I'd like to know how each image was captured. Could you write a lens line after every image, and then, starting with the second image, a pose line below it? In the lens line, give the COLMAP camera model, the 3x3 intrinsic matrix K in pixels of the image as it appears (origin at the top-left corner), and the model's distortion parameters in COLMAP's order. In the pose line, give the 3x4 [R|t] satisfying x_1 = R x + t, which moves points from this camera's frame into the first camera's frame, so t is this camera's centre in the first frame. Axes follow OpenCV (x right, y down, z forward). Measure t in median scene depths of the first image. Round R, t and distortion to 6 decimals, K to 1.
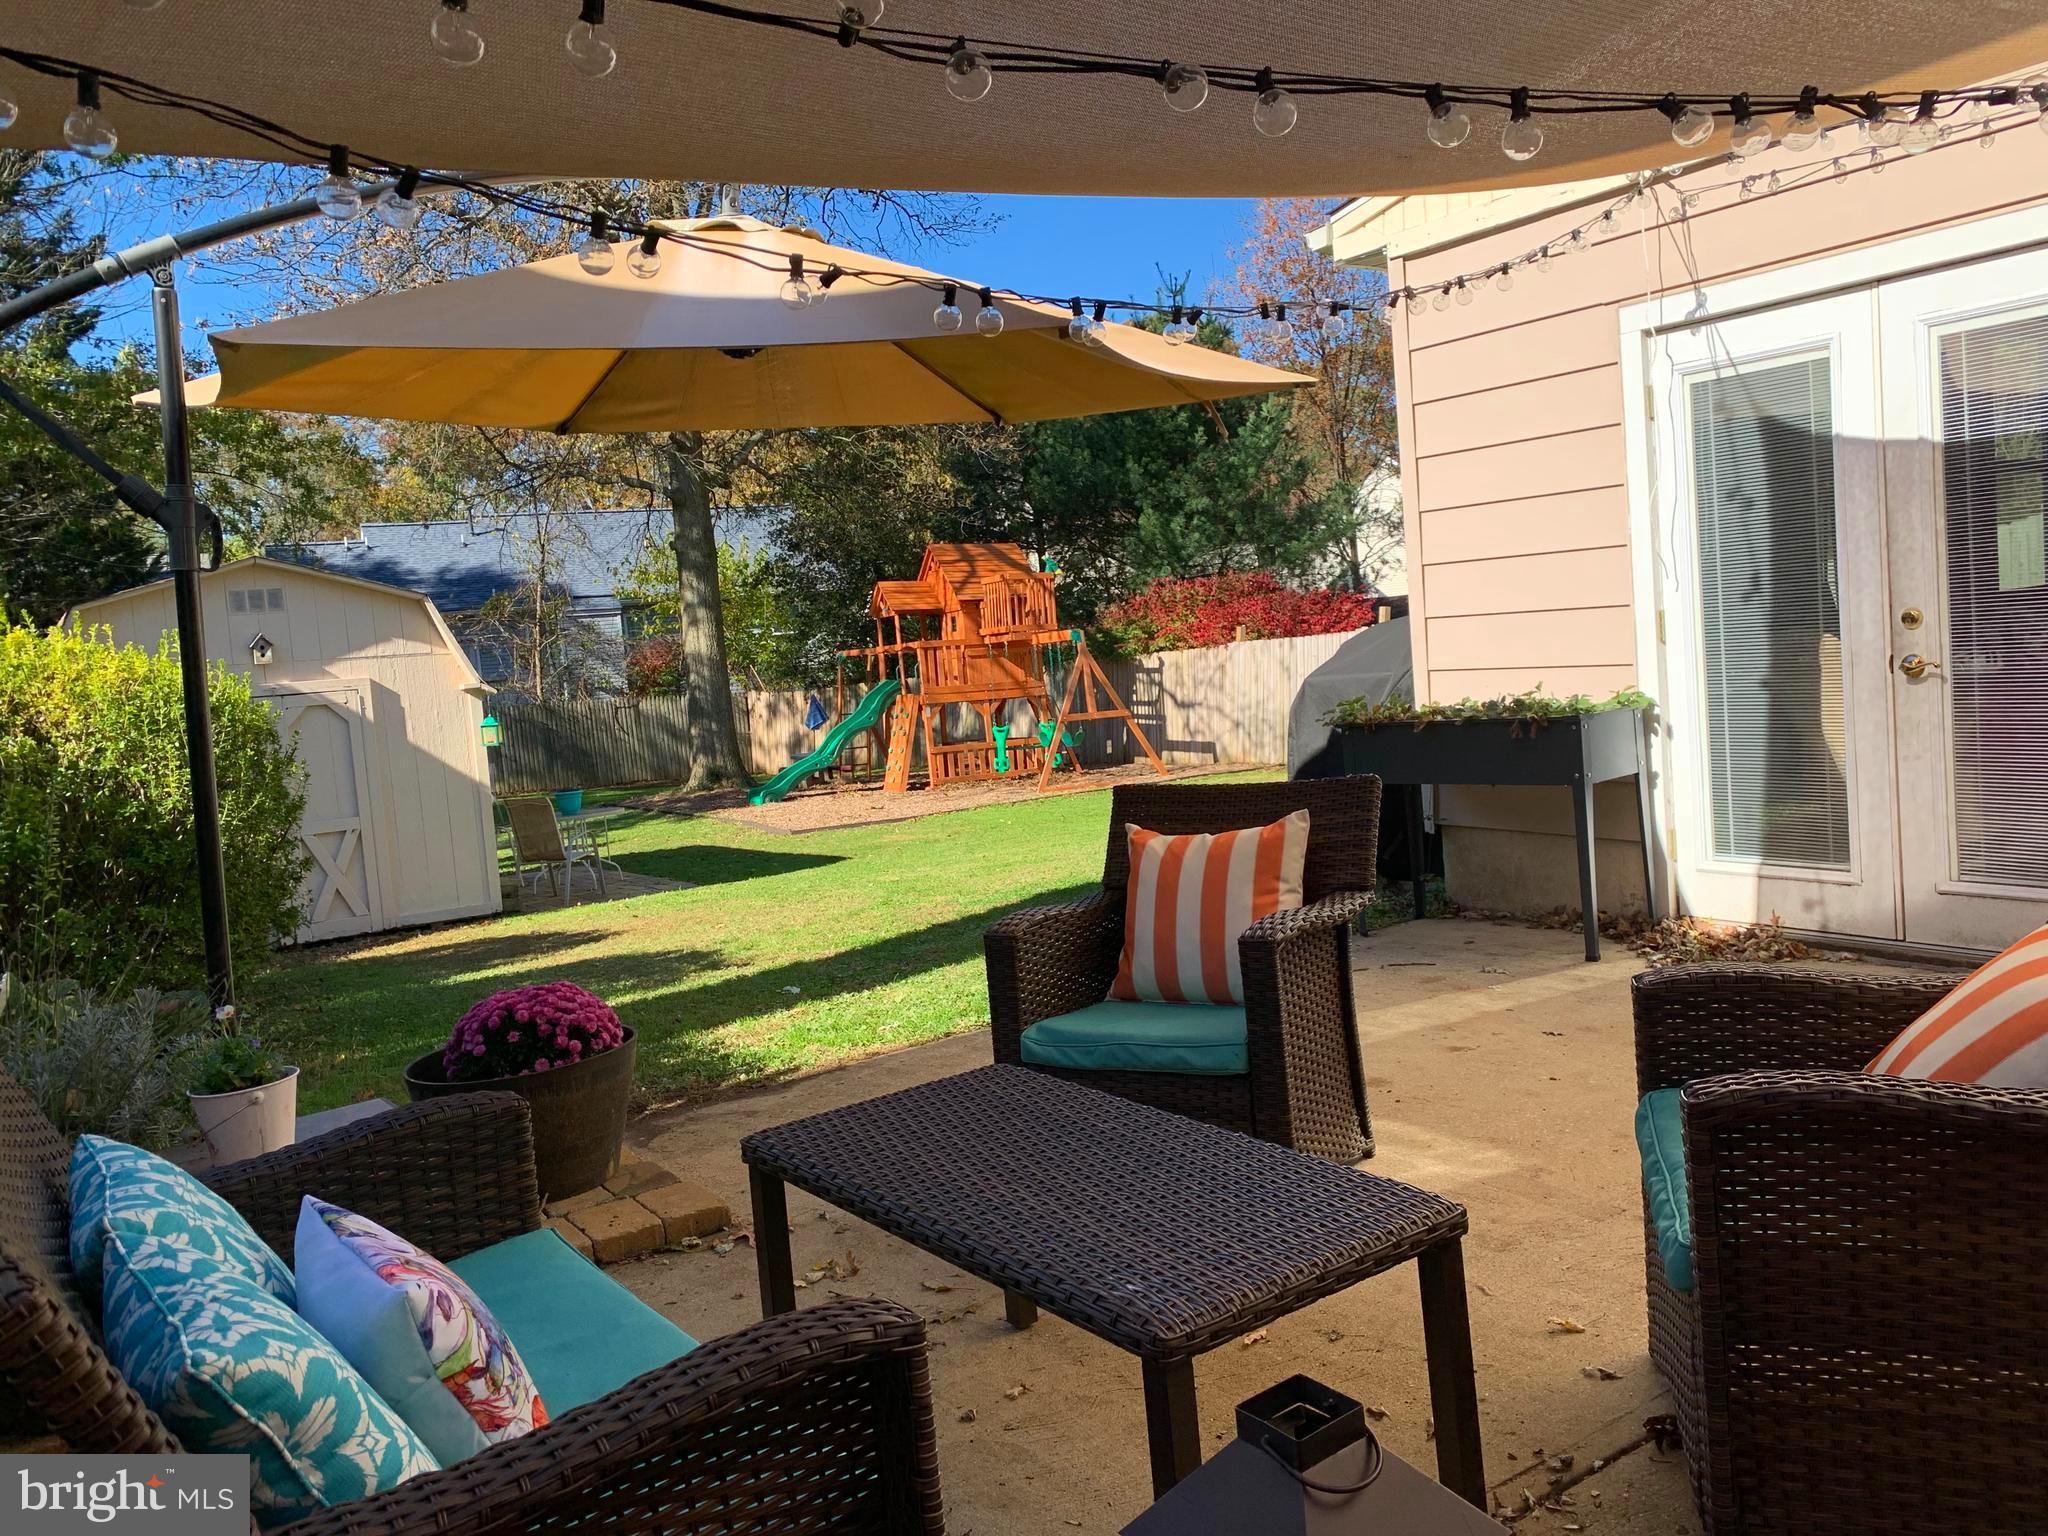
lens RADIAL K [[1544.0, 0, 1024.0], [0, 1544.0, 768.0], [0, 0, 1]] dist [0.109742, -0.210090]
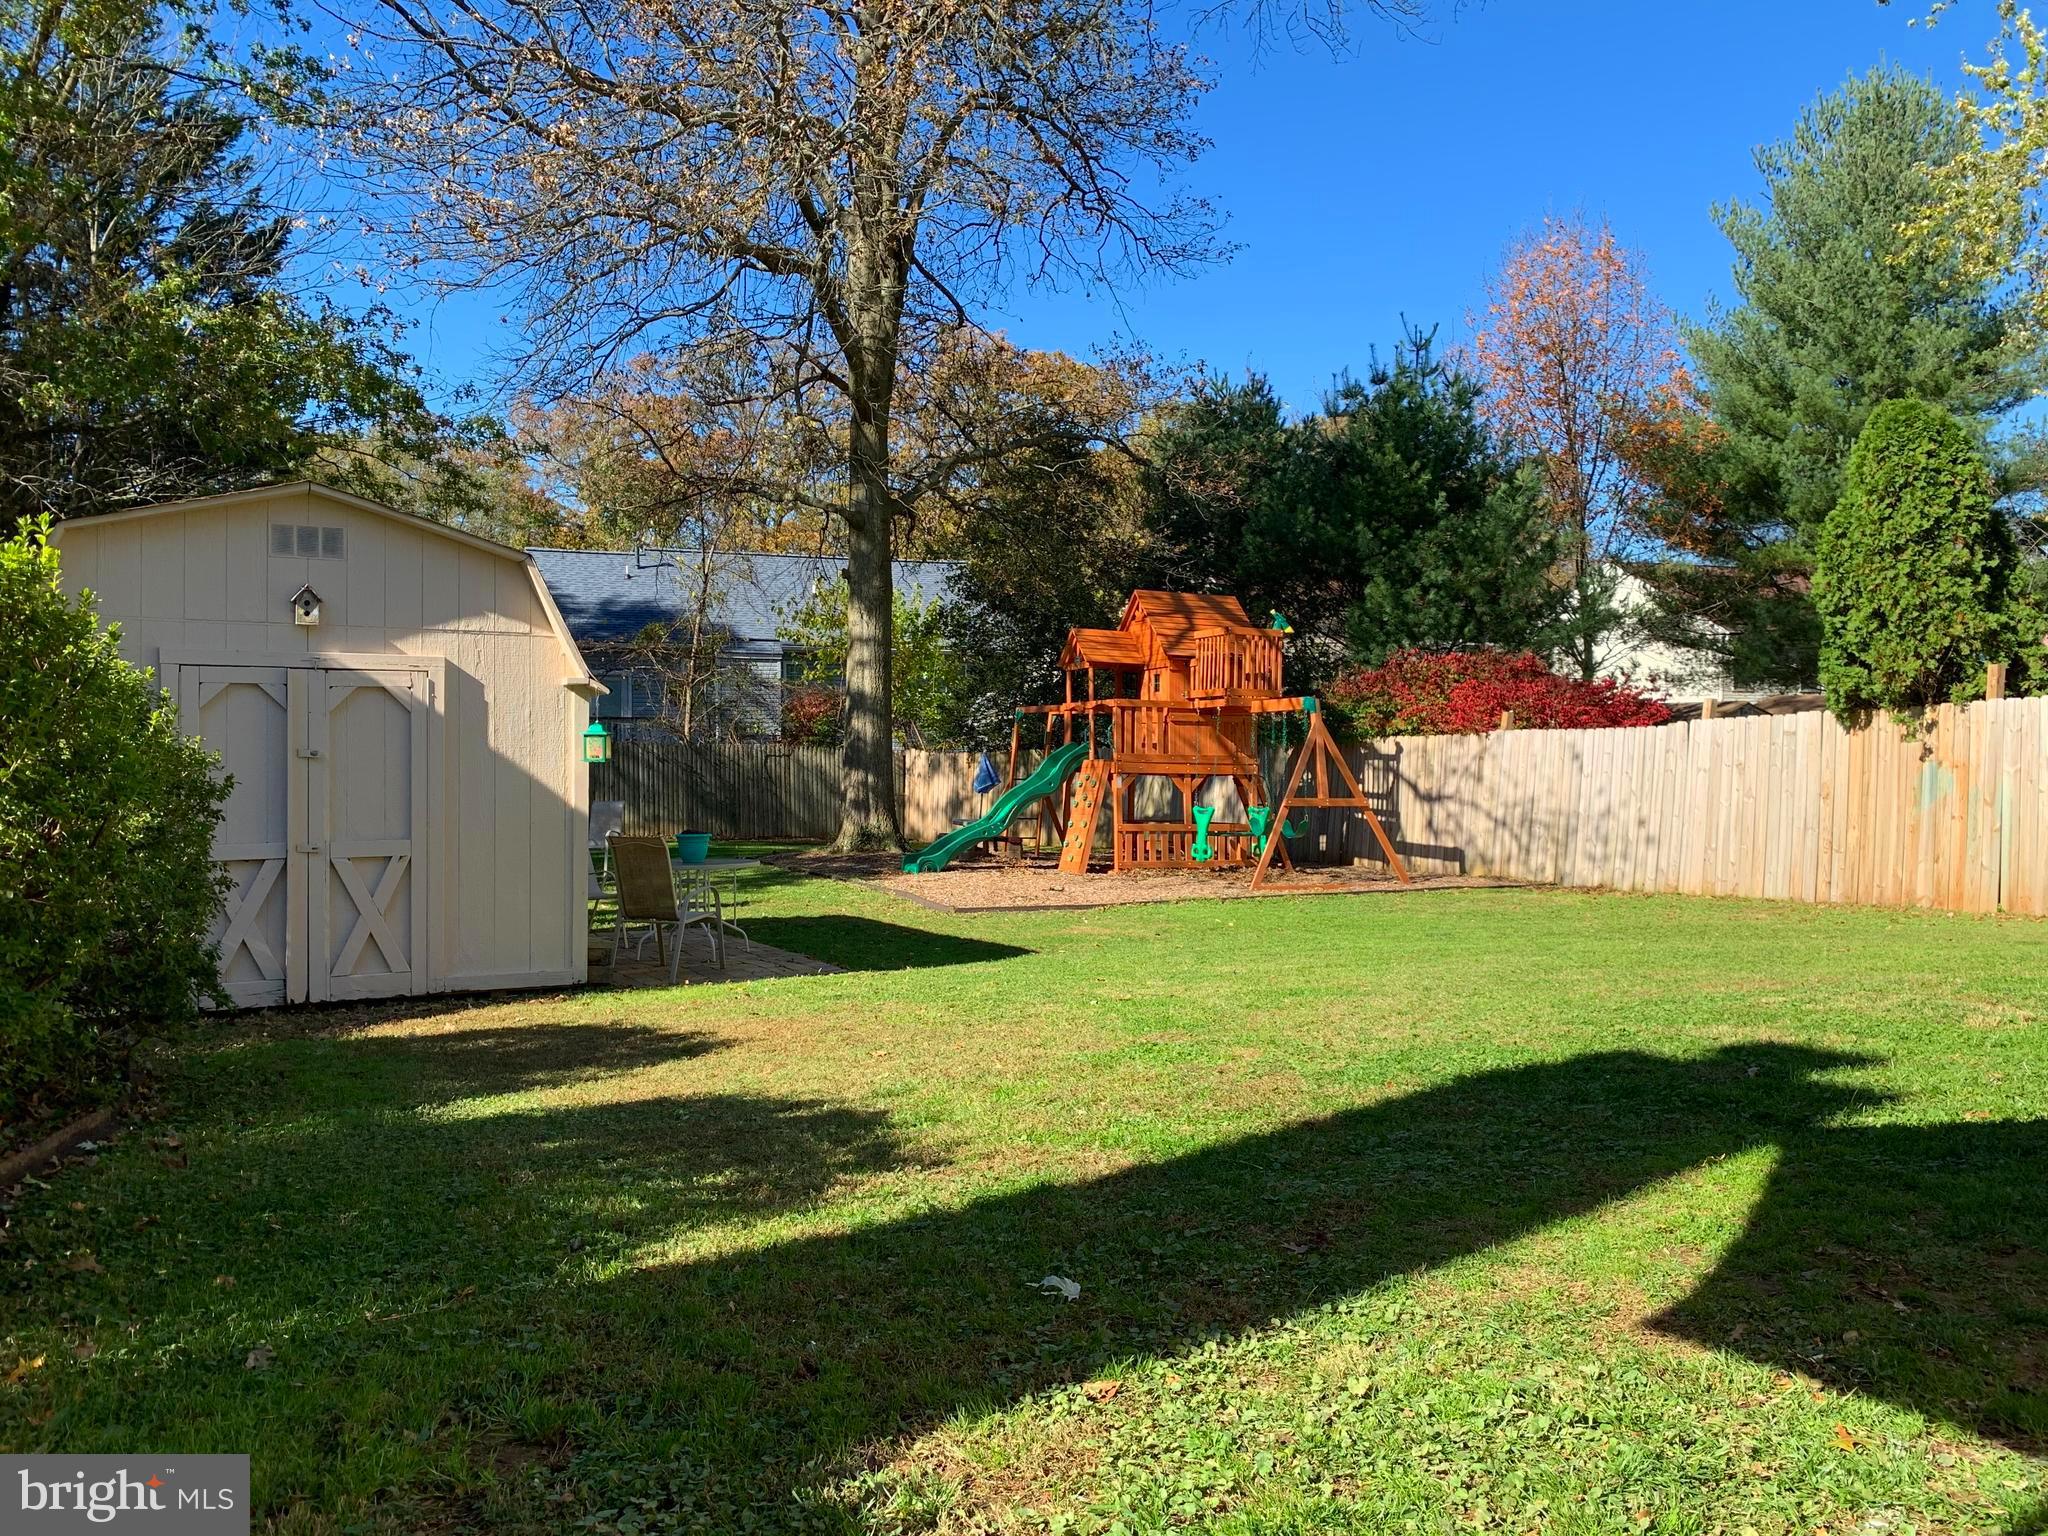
lens RADIAL K [[1544.0, 0, 1024.0], [0, 1544.0, 768.0], [0, 0, 1]] dist [0.109742, -0.210090]
pose [[0.992061, 0.084432, -0.093197, -0.035160], [-0.089569, 0.994602, -0.052379, 0.005105], [0.088272, 0.060310, 0.994269, 0.145976]]
